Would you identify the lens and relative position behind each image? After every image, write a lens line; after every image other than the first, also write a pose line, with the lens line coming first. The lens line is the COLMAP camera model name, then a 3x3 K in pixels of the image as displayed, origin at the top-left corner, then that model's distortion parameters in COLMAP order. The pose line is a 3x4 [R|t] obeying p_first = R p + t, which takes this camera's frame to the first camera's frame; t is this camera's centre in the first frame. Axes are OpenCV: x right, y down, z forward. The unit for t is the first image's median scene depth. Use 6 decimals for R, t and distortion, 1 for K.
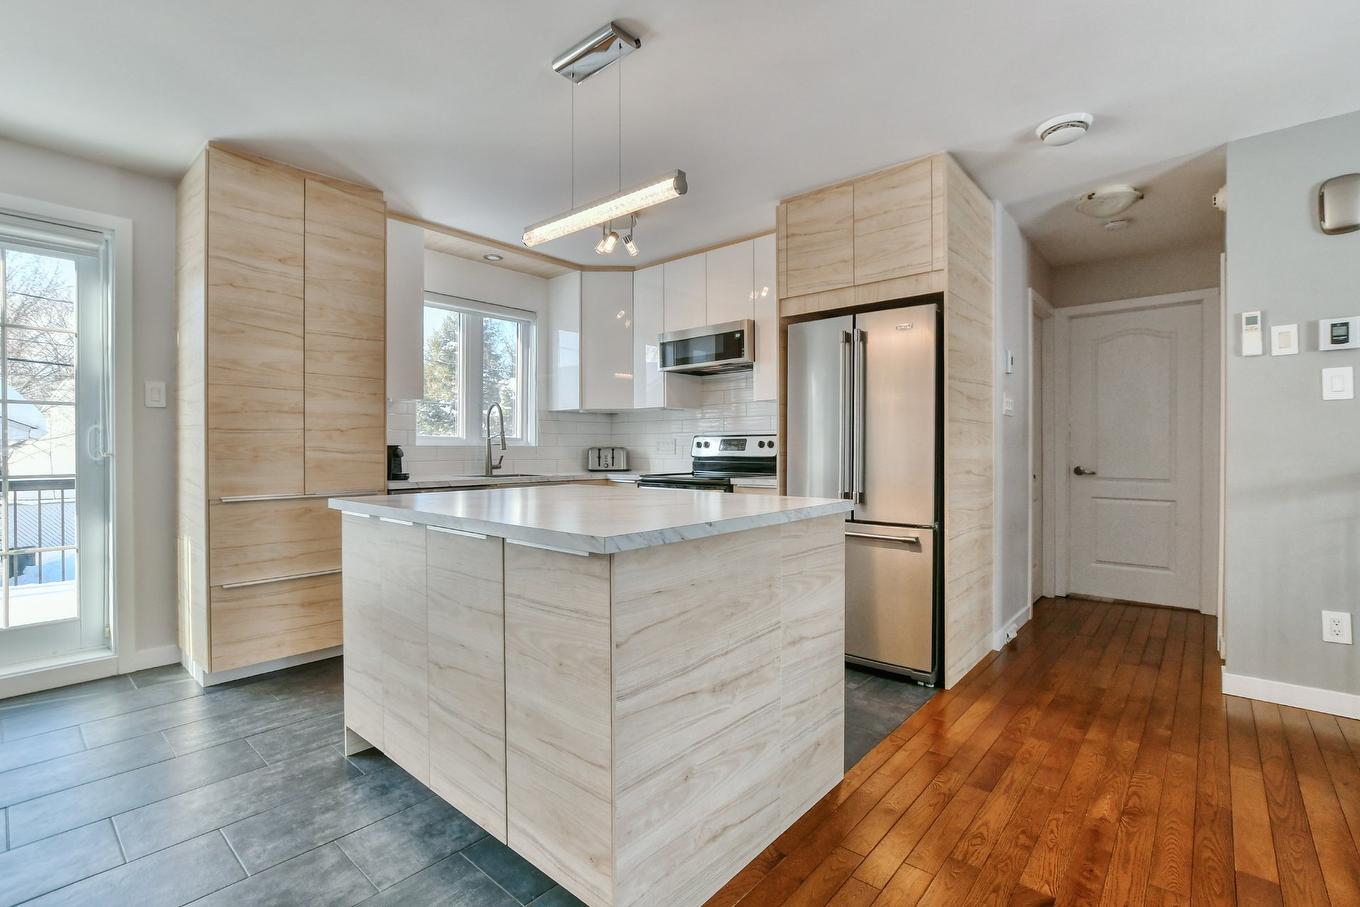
lens RADIAL K [[607.6, 0, 699.6], [0, 607.6, 453.0], [0, 0, 1]] dist [-0.023723, 0.006348]
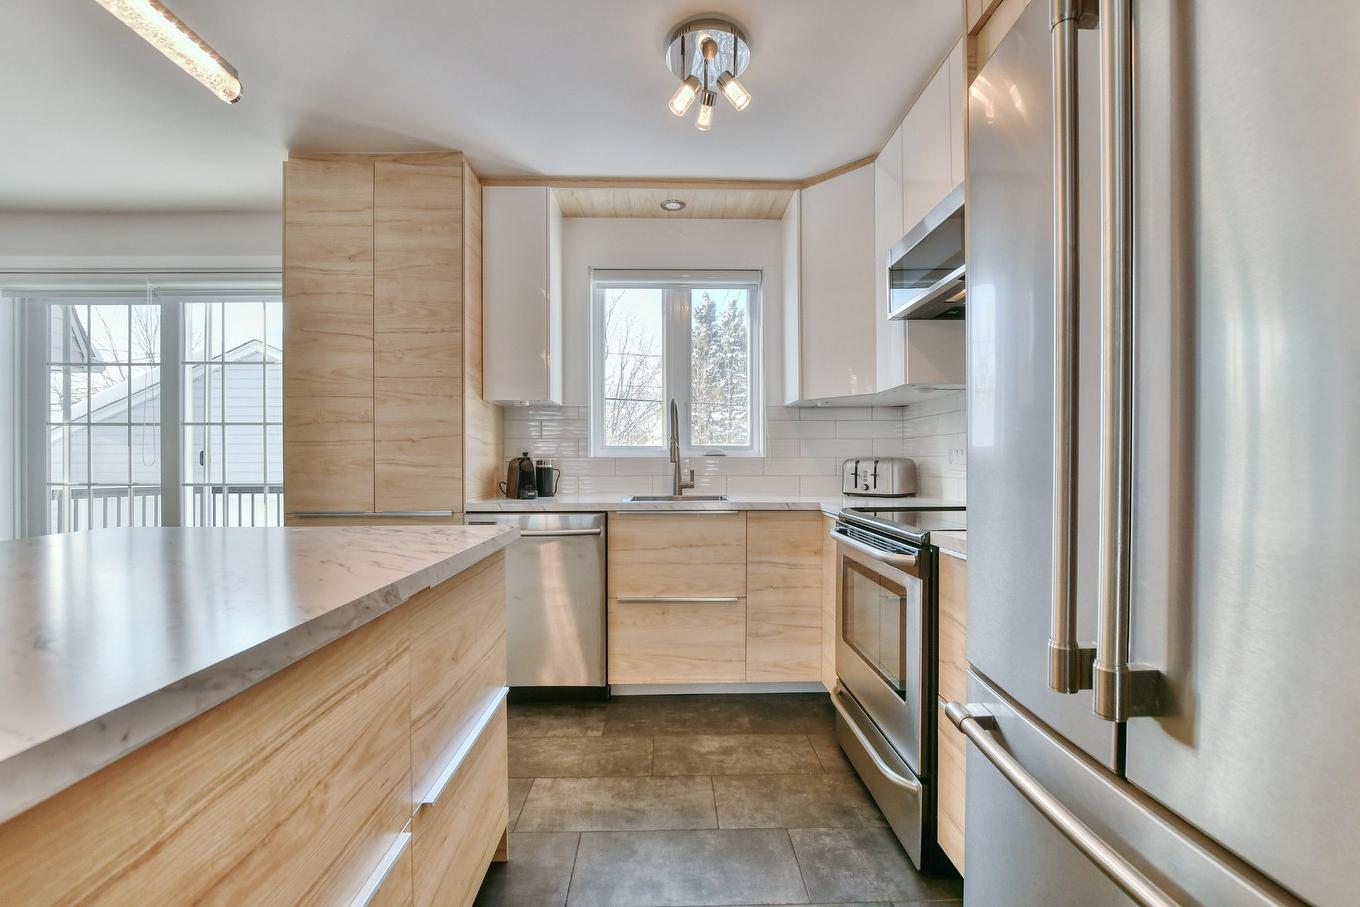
lens RADIAL K [[607.6, 0, 672.4], [0, 607.6, 461.1], [0, 0, 1]] dist [-0.023723, 0.006348]
pose [[0.663662, 0.000830, -0.748033, 0.322673], [-0.004352, 0.999987, -0.002752, -0.007668], [0.748020, 0.005082, 0.663656, 0.749513]]
